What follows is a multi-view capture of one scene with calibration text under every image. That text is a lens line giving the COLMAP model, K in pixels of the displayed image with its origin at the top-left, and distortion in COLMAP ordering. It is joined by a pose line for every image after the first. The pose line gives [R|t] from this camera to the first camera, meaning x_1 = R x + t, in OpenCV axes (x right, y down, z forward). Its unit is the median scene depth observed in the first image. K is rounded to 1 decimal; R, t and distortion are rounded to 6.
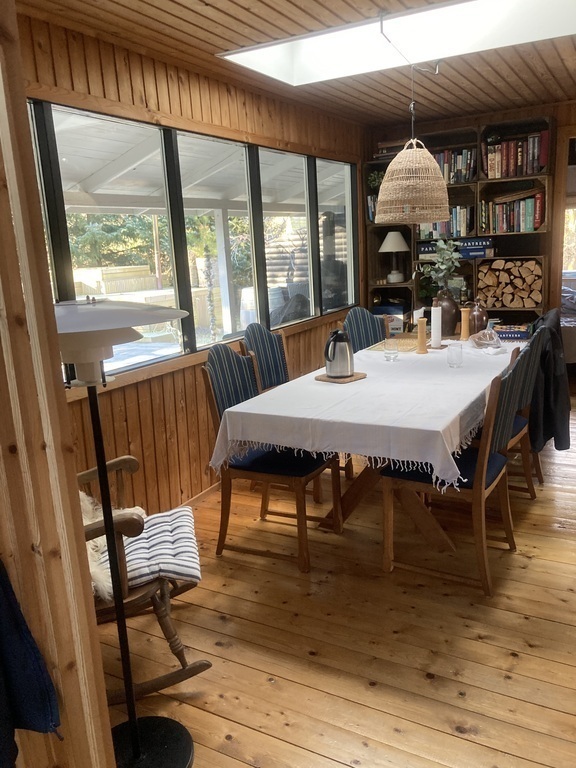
lens RADIAL K [[635.0, 0, 288.9], [0, 635.0, 384.2], [0, 0, 1]] dist [0.013123, -0.013526]
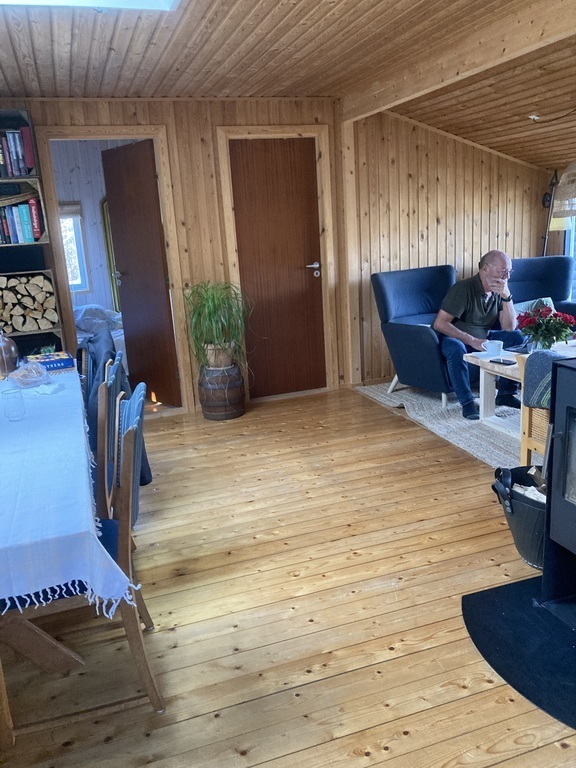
lens RADIAL K [[635.0, 0, 286.3], [0, 635.0, 379.7], [0, 0, 1]] dist [0.013123, -0.013526]
pose [[0.678173, -0.167764, 0.715497, -0.034261], [0.189156, 0.980640, 0.050645, -0.035219], [-0.710142, 0.100995, 0.696777, 0.169427]]
